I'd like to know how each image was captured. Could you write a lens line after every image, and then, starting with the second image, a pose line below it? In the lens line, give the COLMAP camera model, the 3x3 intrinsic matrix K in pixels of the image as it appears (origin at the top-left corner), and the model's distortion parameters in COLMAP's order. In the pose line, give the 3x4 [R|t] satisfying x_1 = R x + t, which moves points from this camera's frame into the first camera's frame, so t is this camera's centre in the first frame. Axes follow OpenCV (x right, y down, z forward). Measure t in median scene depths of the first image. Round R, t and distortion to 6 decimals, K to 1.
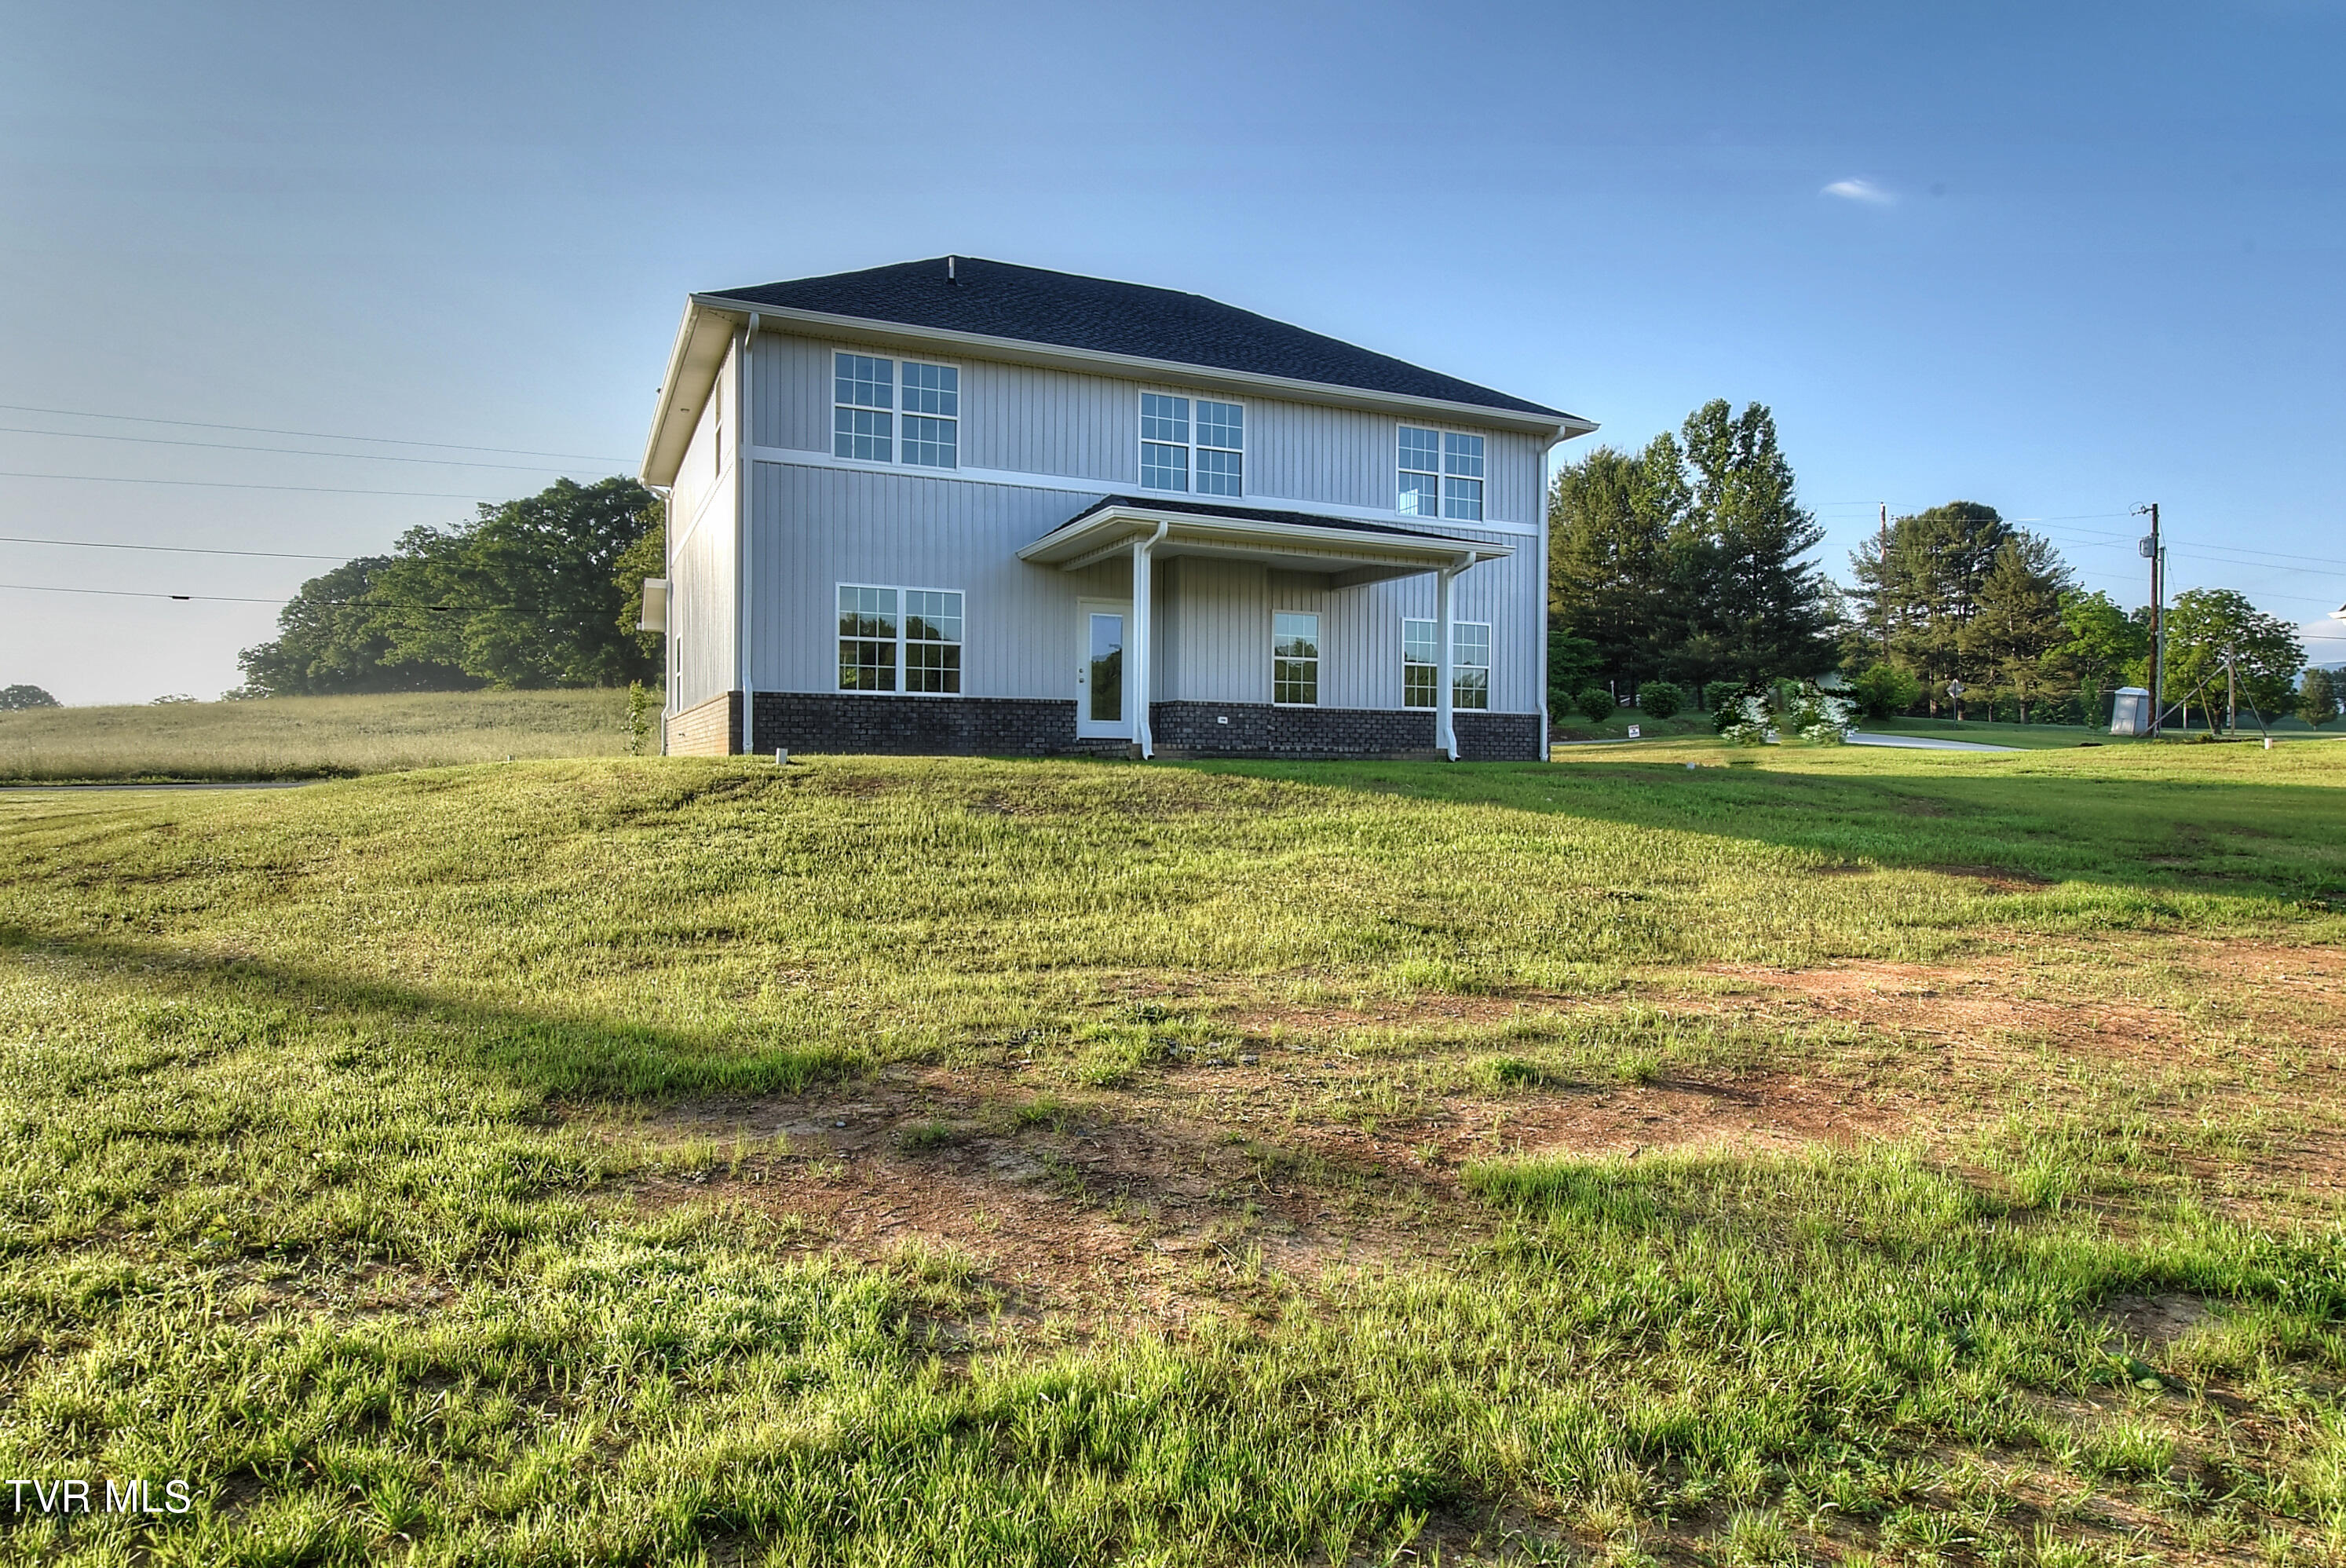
lens RADIAL K [[1409.5, 0, 1173.0], [0, 1409.5, 784.0], [0, 0, 1]] dist [-0.002546, 0.019956]
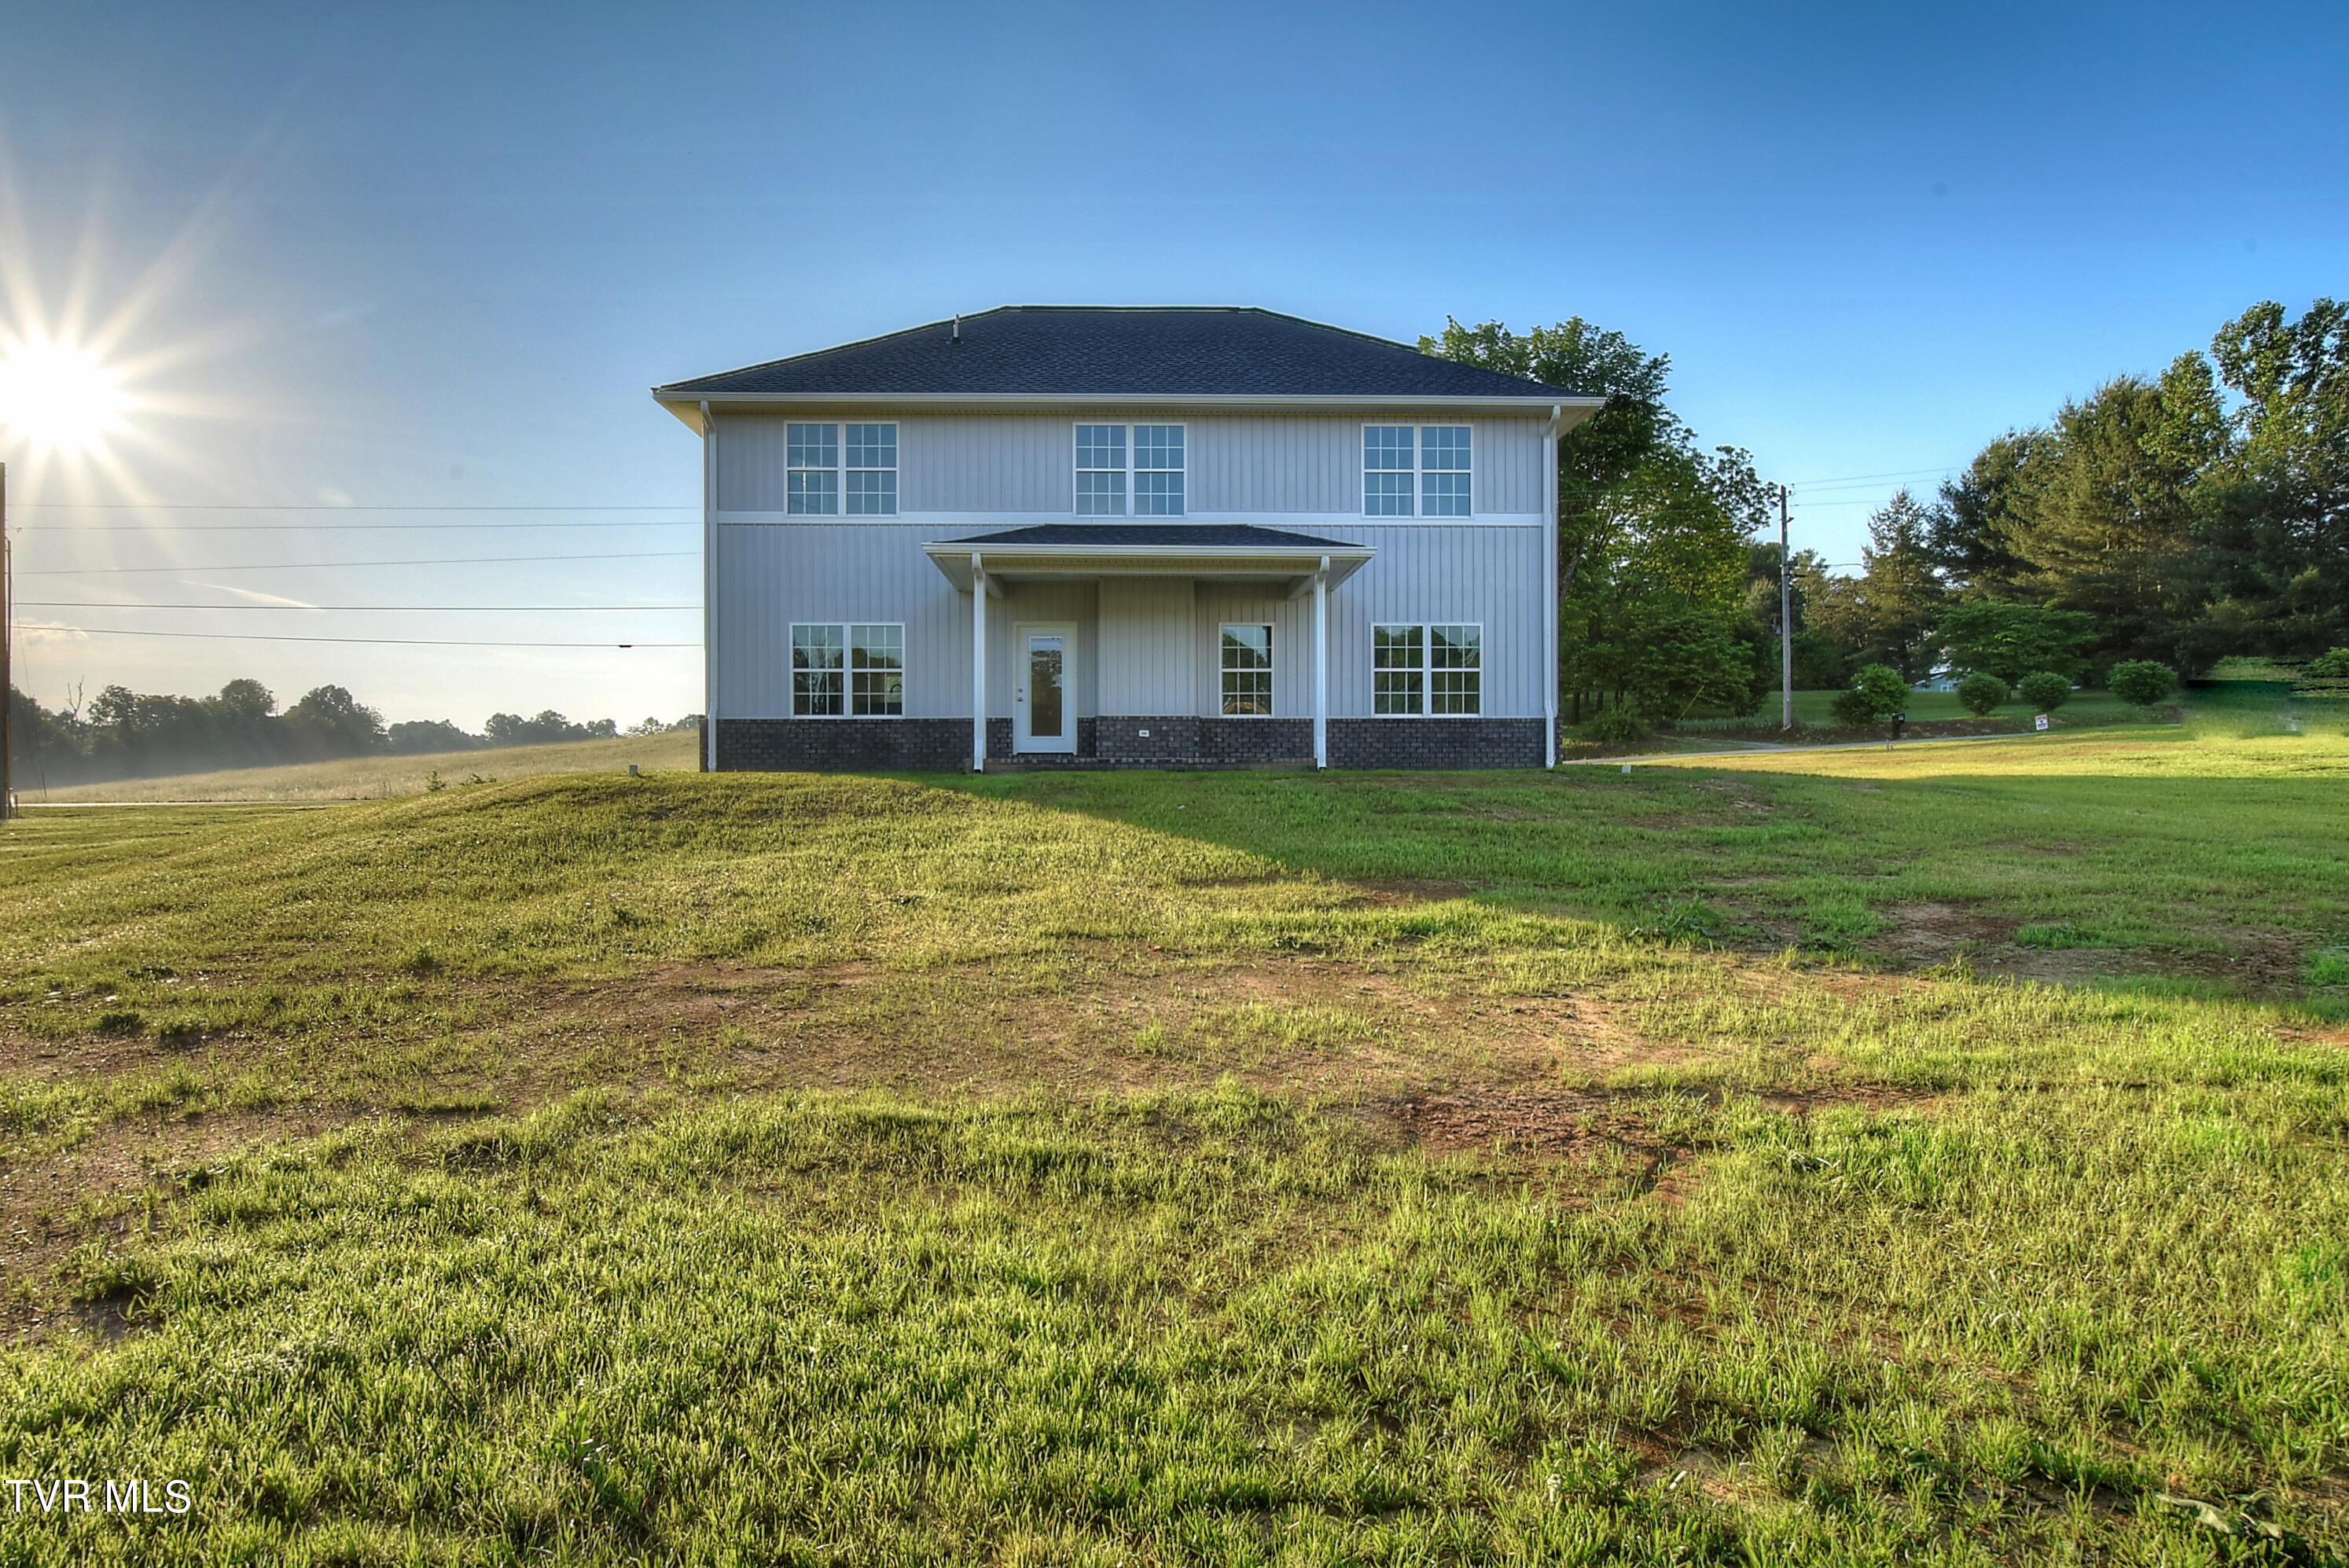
lens RADIAL K [[1411.1, 0, 1174.5], [0, 1411.1, 784.0], [0, 0, 1]] dist [-0.002546, 0.019956]
pose [[0.917747, -0.005712, -0.397125, 0.468876], [0.005322, 0.999984, -0.002085, -0.005822], [0.397131, -0.000200, 0.917762, 0.057877]]
